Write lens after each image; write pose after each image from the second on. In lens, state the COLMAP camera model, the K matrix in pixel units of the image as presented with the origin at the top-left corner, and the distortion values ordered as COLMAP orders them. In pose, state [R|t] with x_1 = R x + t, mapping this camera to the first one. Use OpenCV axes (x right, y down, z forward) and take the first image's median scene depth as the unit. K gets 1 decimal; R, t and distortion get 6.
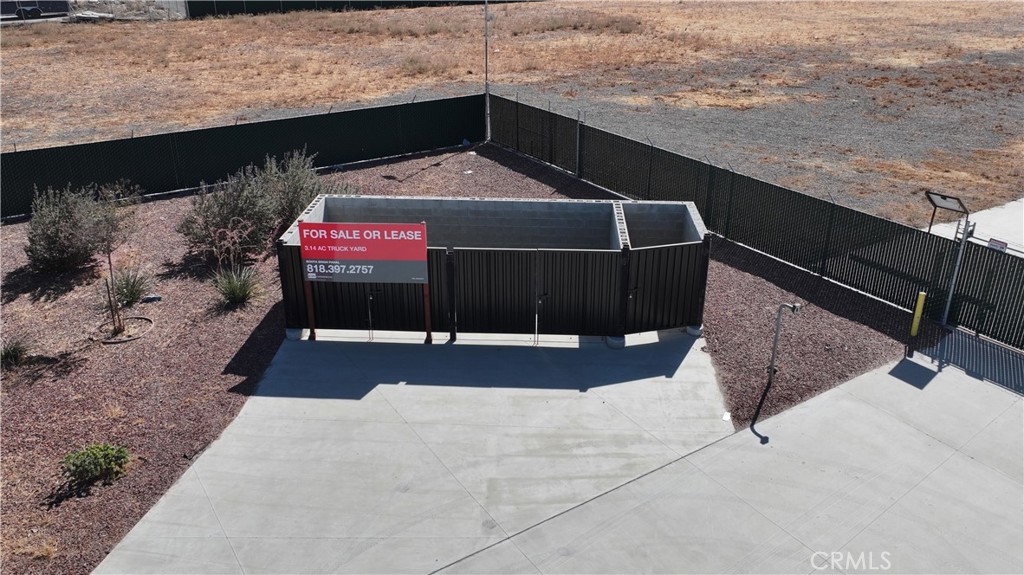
lens RADIAL K [[828.9, 0, 511.9], [0, 828.9, 292.9], [0, 0, 1]] dist [0.005412, 0.000443]
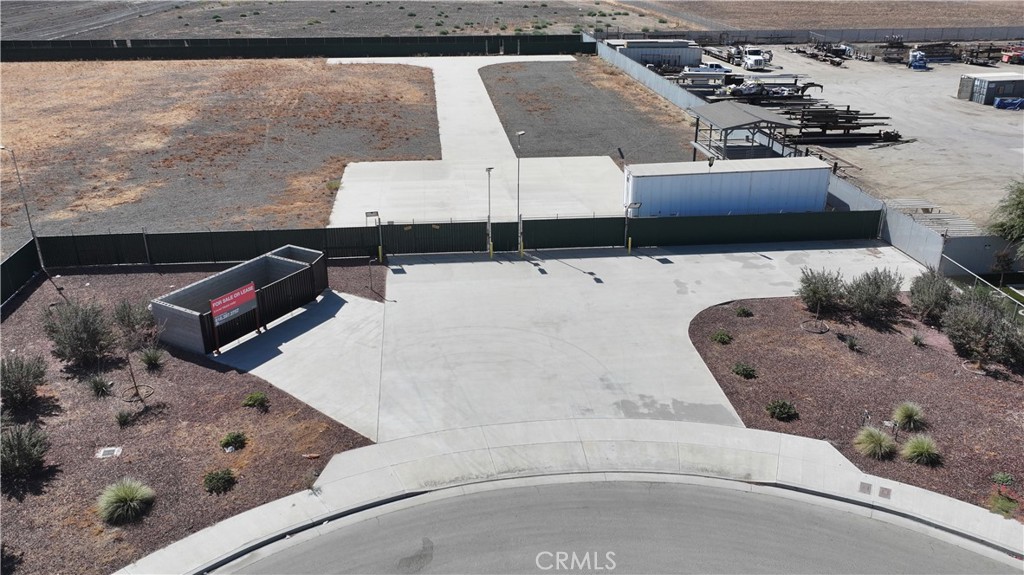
lens RADIAL K [[828.9, 0, 511.9], [0, 828.9, 292.9], [0, 0, 1]] dist [0.005412, 0.000443]
pose [[0.446749, -0.350622, 0.823091, -1.608667], [0.368298, 0.910510, 0.187959, -0.212028], [-0.815335, 0.219172, 0.535903, -0.799183]]
